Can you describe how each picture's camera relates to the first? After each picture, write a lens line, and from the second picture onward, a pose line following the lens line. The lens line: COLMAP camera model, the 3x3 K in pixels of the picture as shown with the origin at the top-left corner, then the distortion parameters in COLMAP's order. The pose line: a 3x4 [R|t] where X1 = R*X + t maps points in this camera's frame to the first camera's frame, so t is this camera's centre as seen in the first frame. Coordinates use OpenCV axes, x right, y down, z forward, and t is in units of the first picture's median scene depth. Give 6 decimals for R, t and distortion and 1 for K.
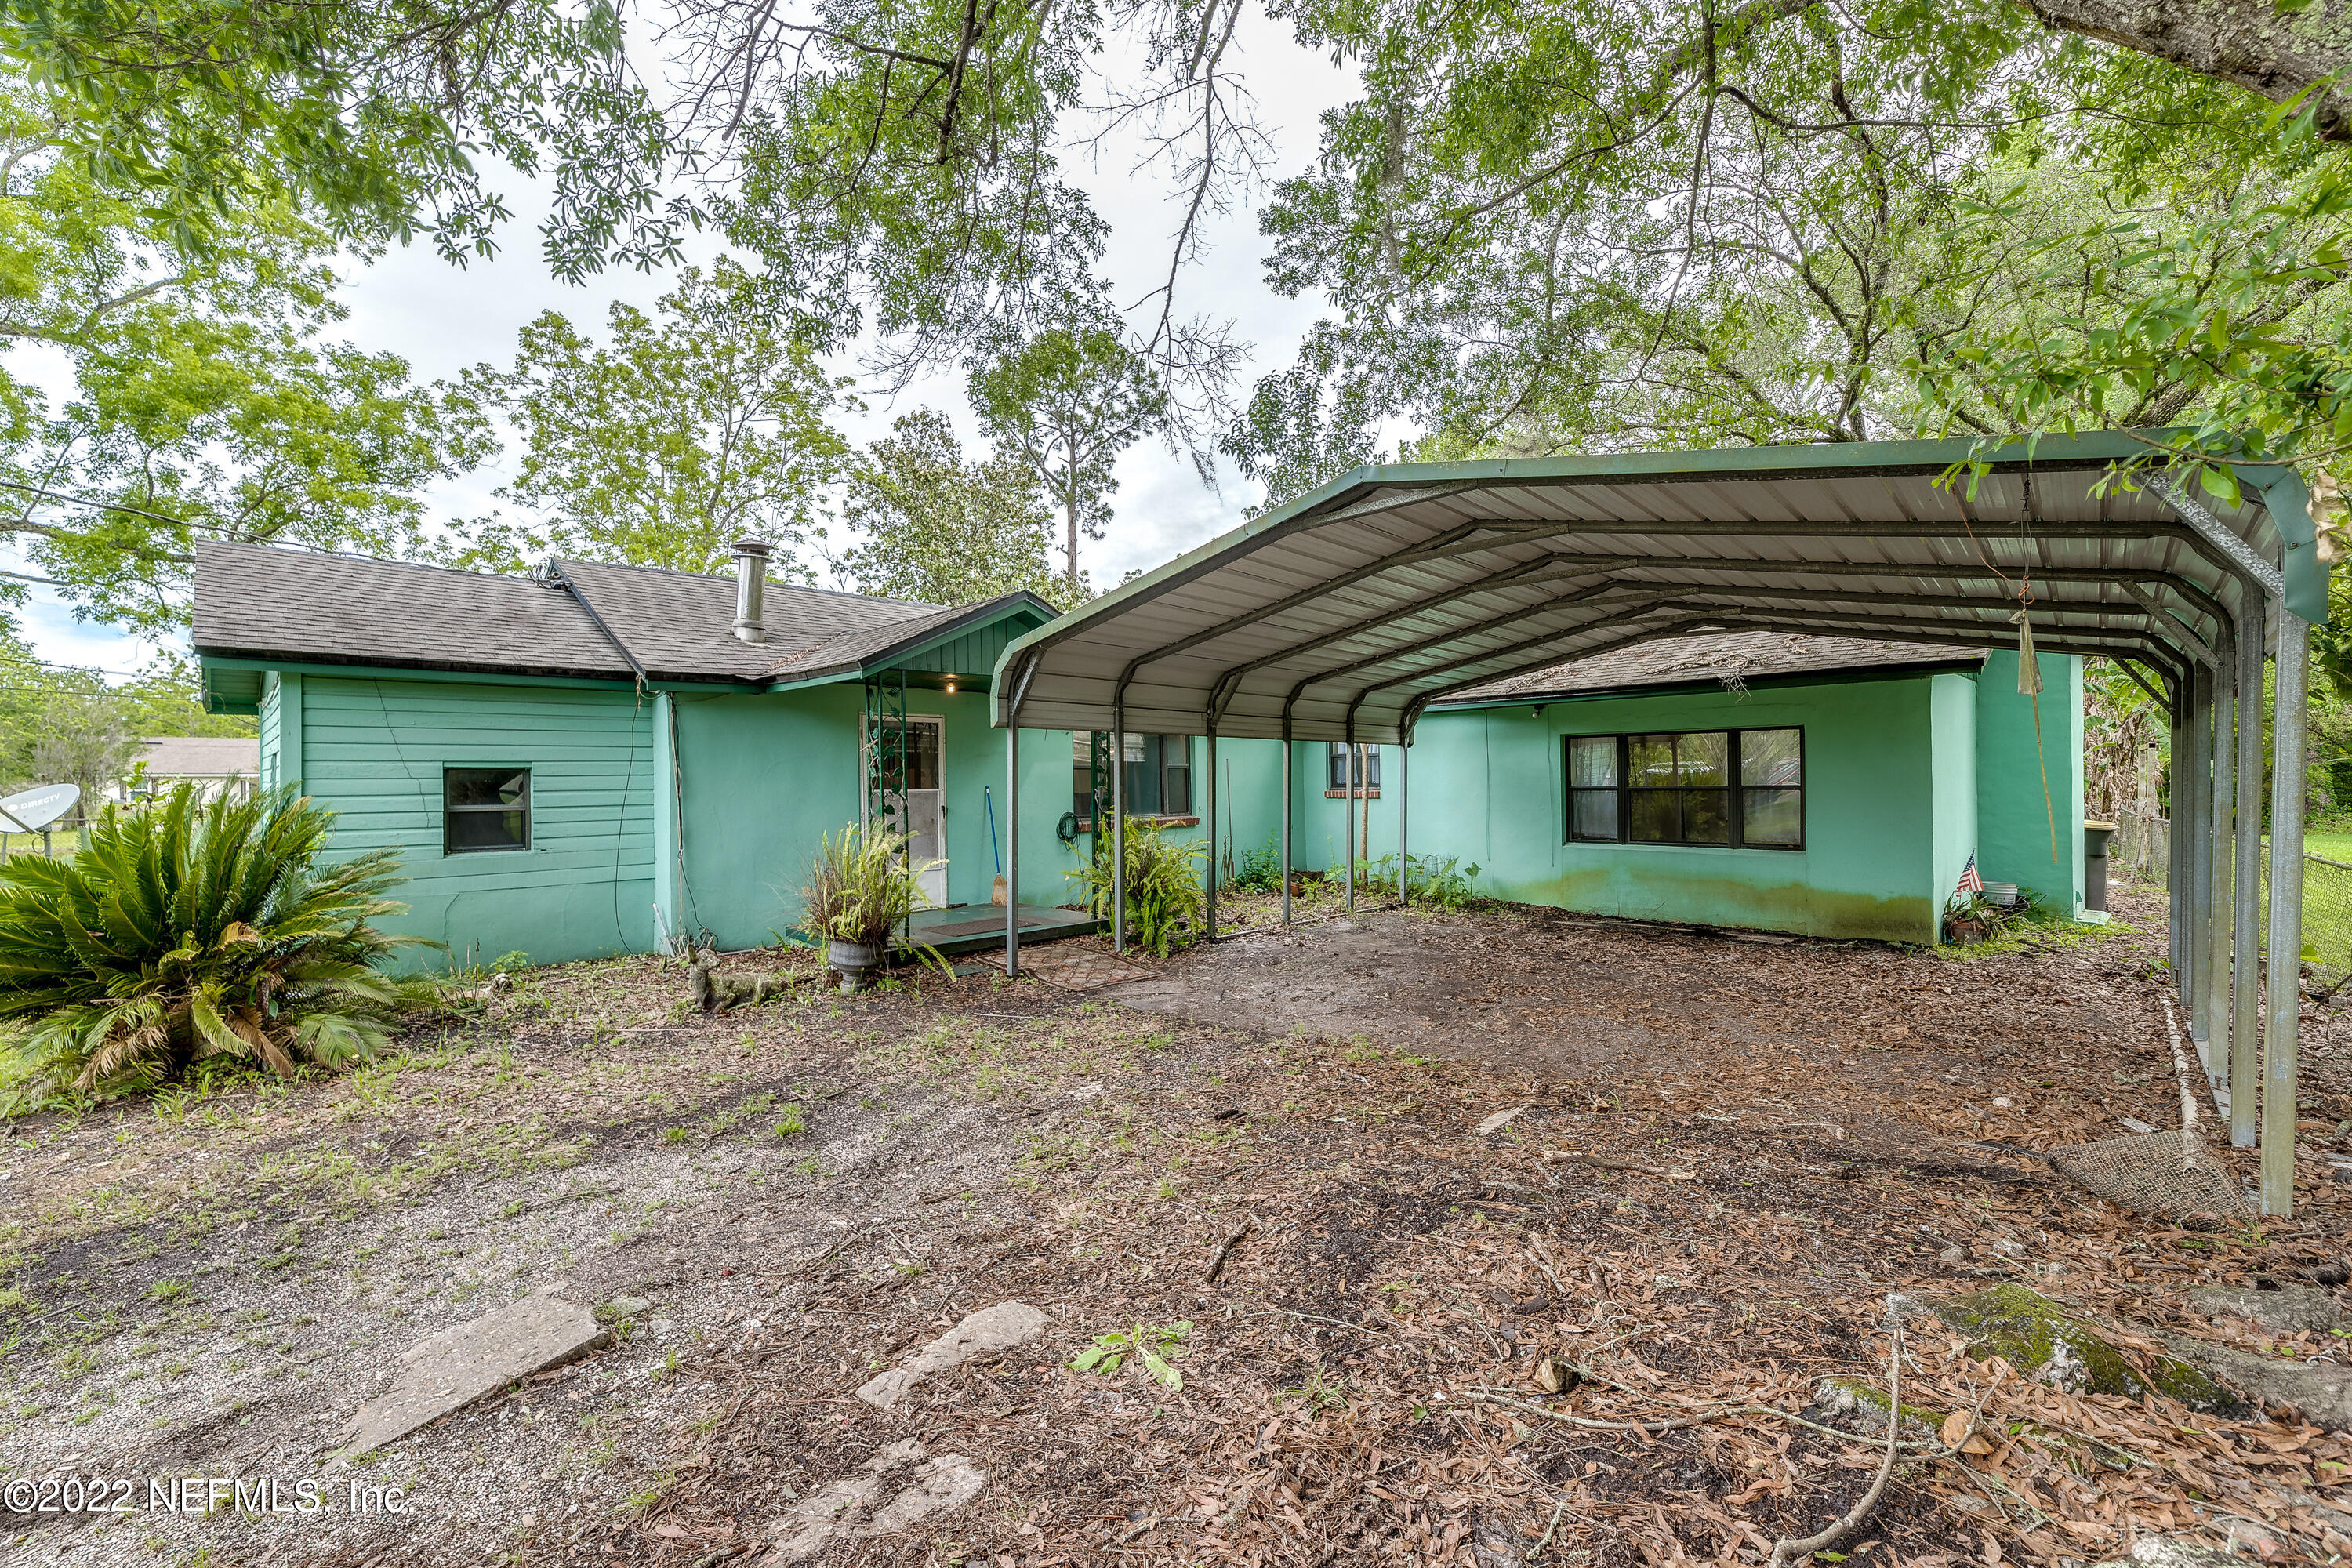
lens RADIAL K [[969.4, 0, 1167.6], [0, 969.4, 771.5], [0, 0, 1]] dist [-0.001836, 0.000081]
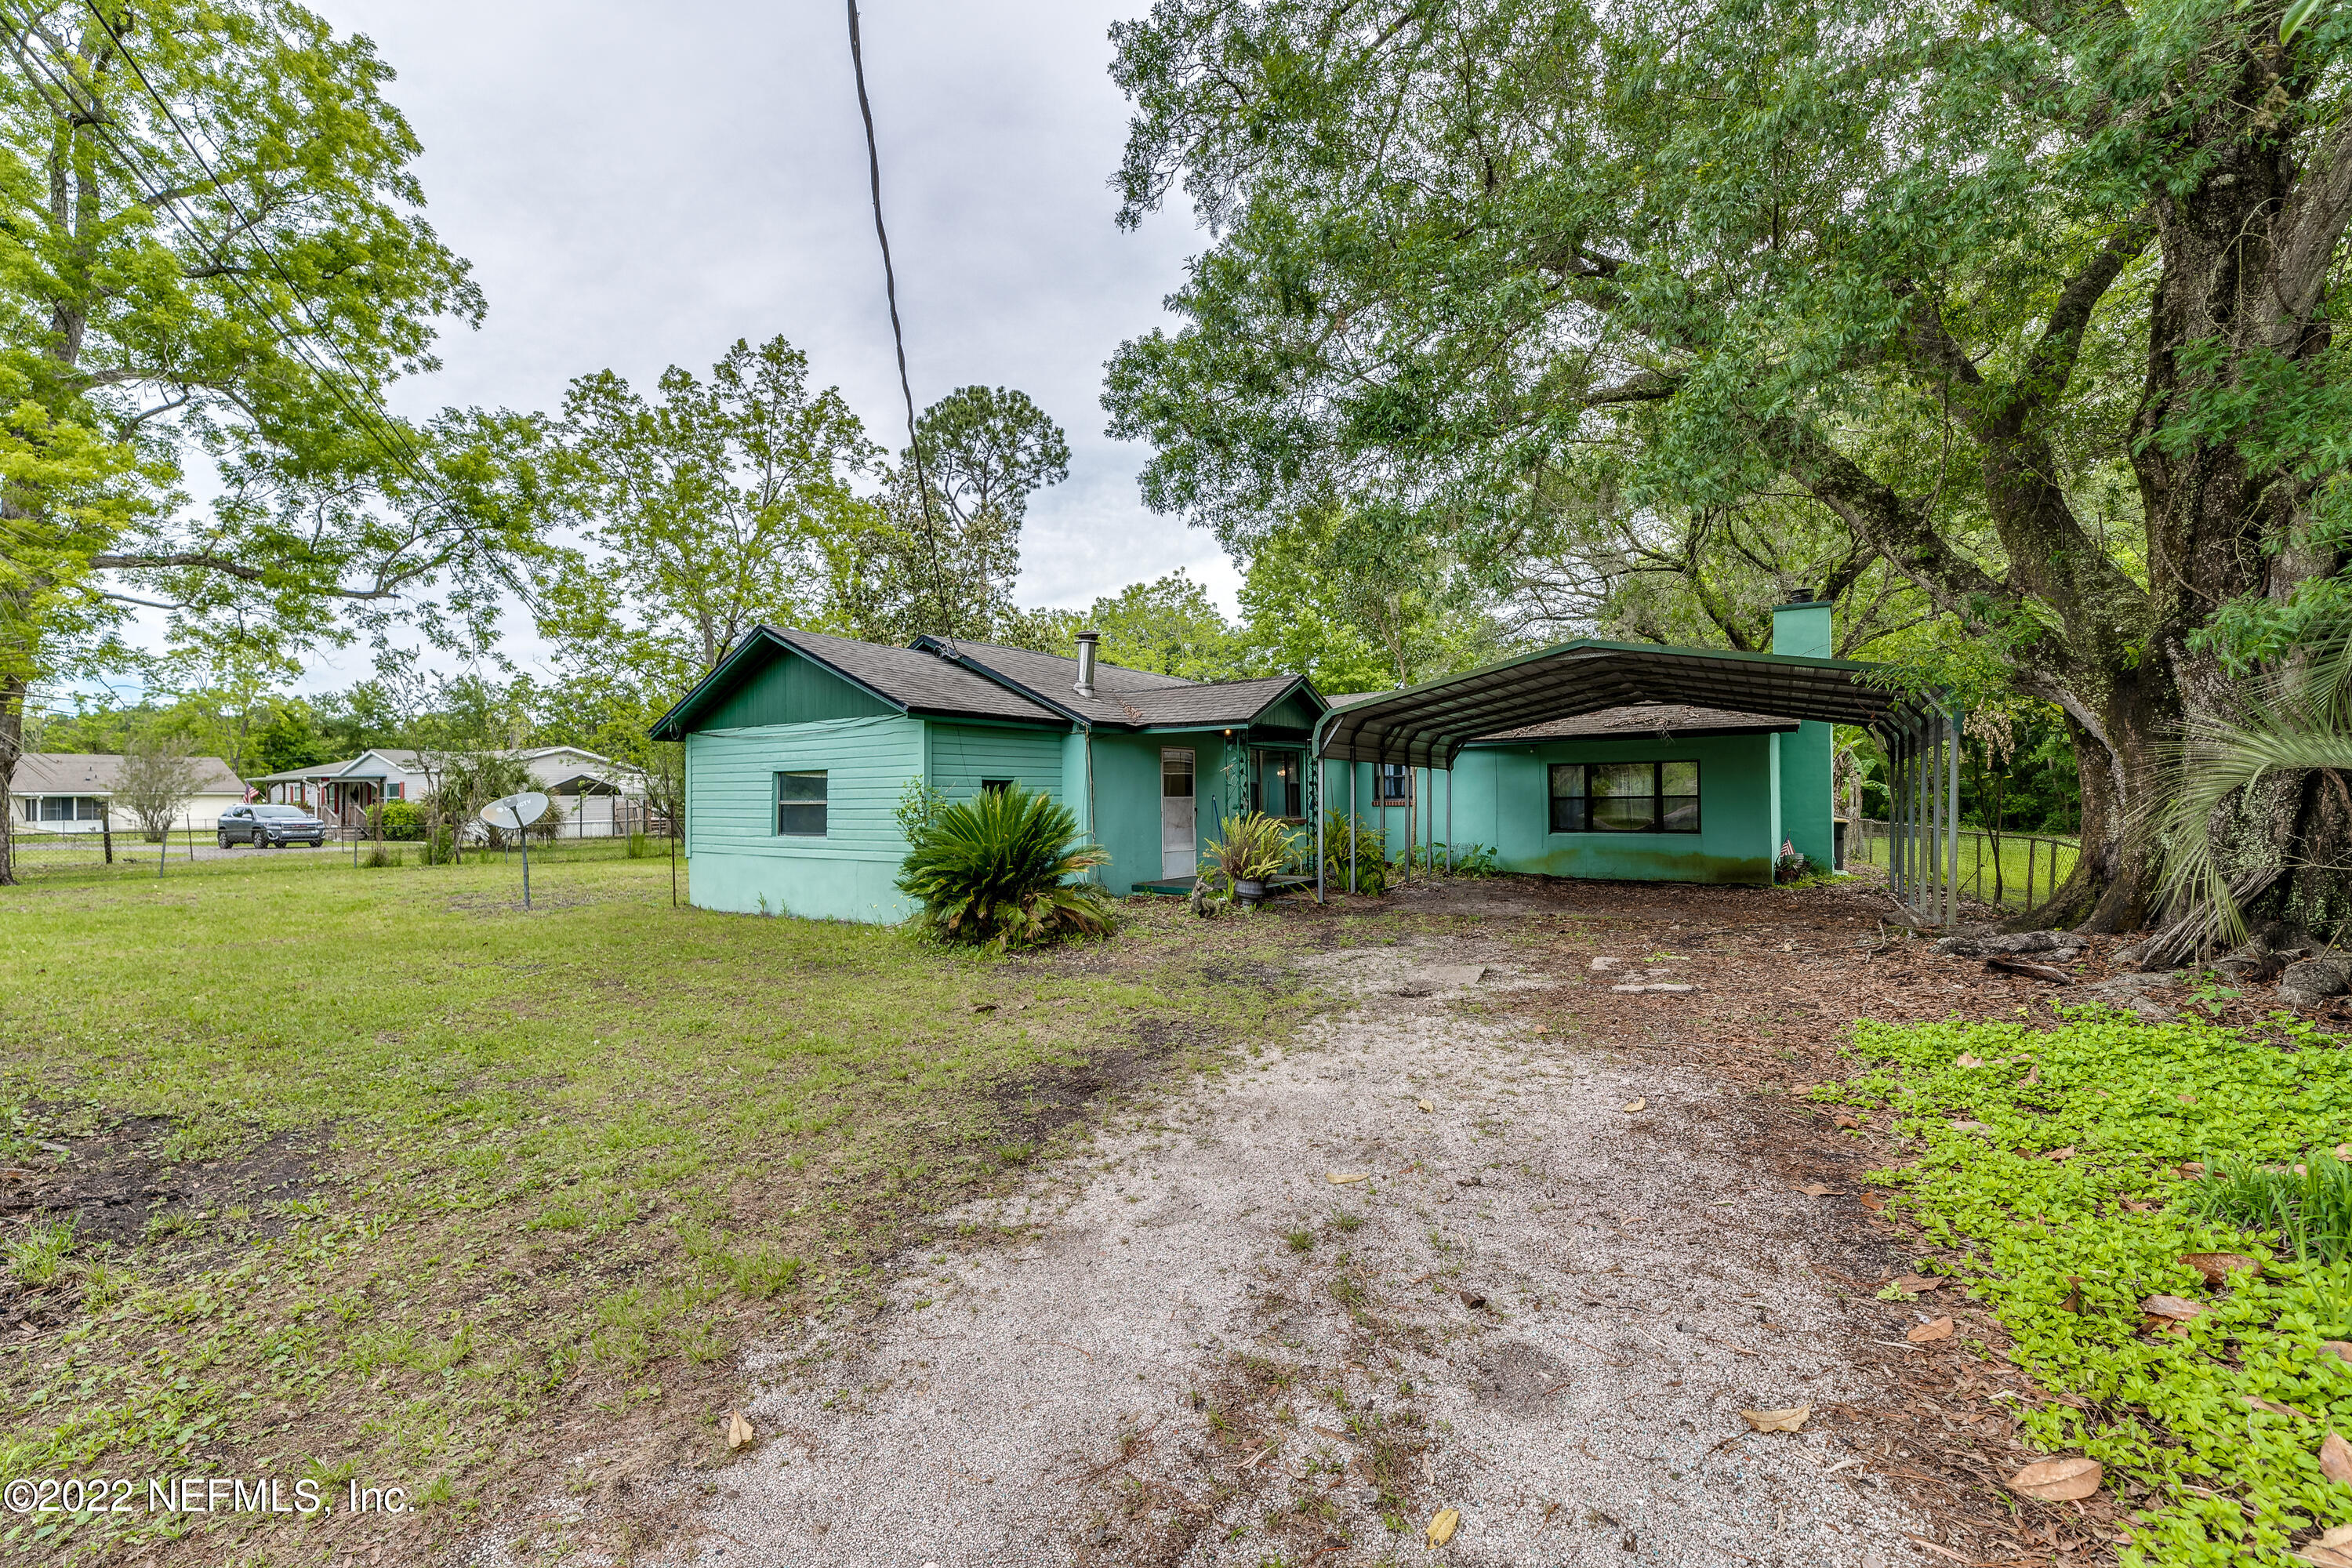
lens RADIAL K [[941.9, 0, 1142.8], [0, 941.9, 798.0], [0, 0, 1]] dist [0.000909, -0.000026]
pose [[0.984937, 0.003897, 0.172867, -0.527439], [-0.005146, 0.999964, 0.006778, 0.011145], [-0.172834, -0.007566, 0.984922, -0.414509]]
